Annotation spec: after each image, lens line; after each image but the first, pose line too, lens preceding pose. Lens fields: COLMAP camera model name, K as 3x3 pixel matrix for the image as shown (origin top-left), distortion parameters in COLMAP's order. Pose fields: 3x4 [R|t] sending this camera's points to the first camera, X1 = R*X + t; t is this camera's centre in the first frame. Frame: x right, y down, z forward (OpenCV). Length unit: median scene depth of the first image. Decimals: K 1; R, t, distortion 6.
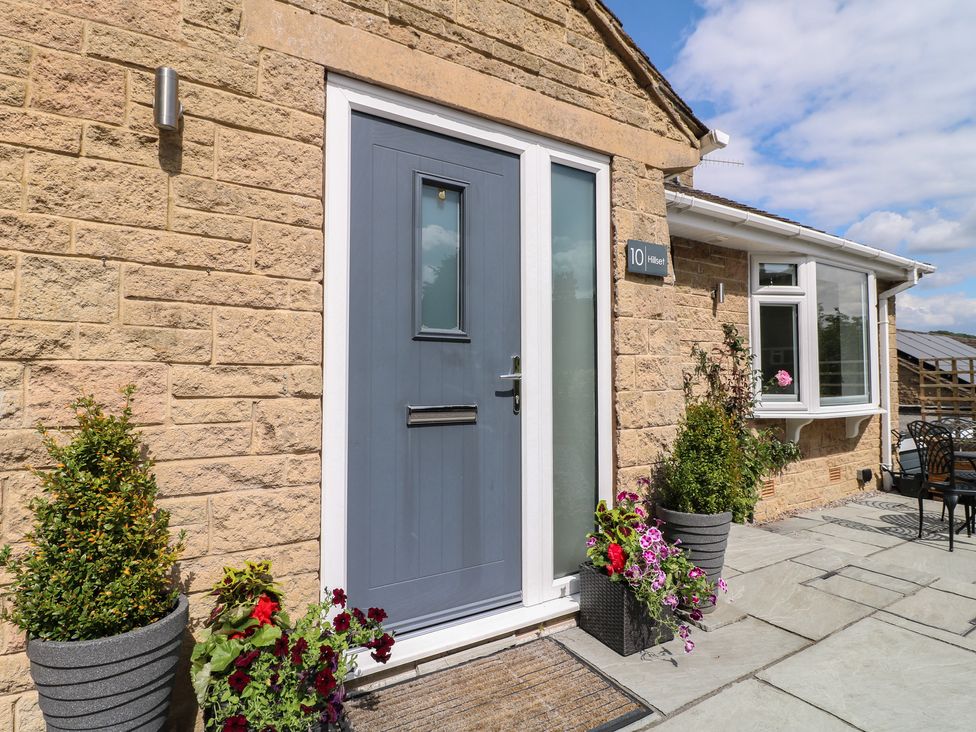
lens RADIAL K [[516.6, 0, 488.0], [0, 516.6, 366.0], [0, 0, 1]] dist [-0.001039, -0.000163]
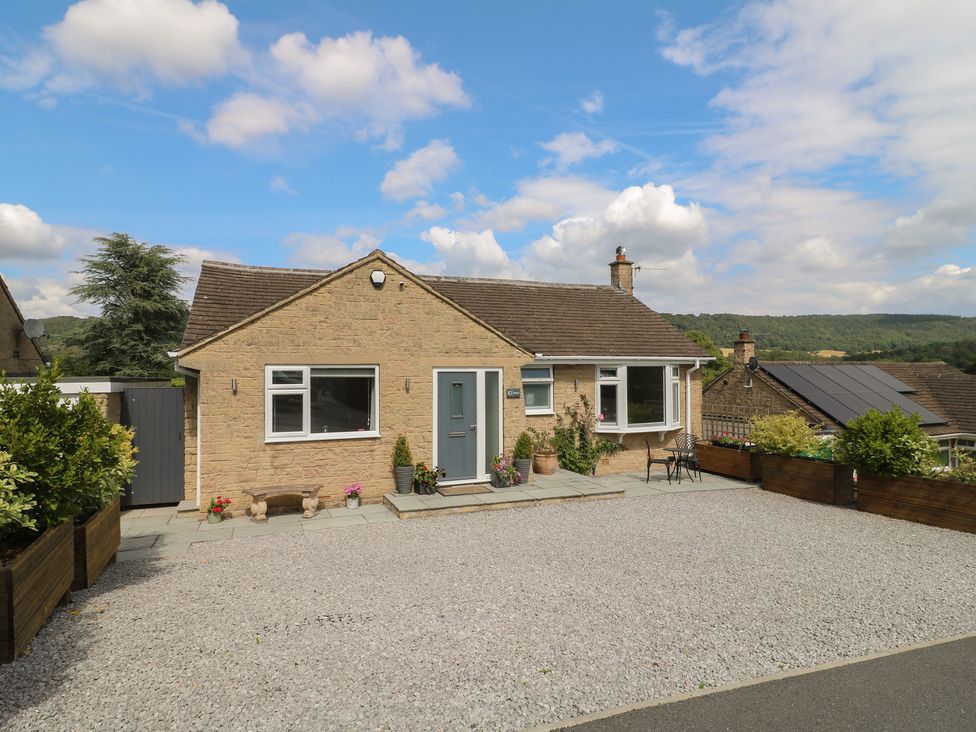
lens RADIAL K [[516.6, 0, 488.0], [0, 516.6, 366.0], [0, 0, 1]] dist [-0.001039, -0.000163]
pose [[0.990460, -0.005969, -0.137671, 0.661446], [0.006545, 0.999972, 0.003733, -0.429306], [0.137645, -0.004598, 0.990471, -2.830040]]
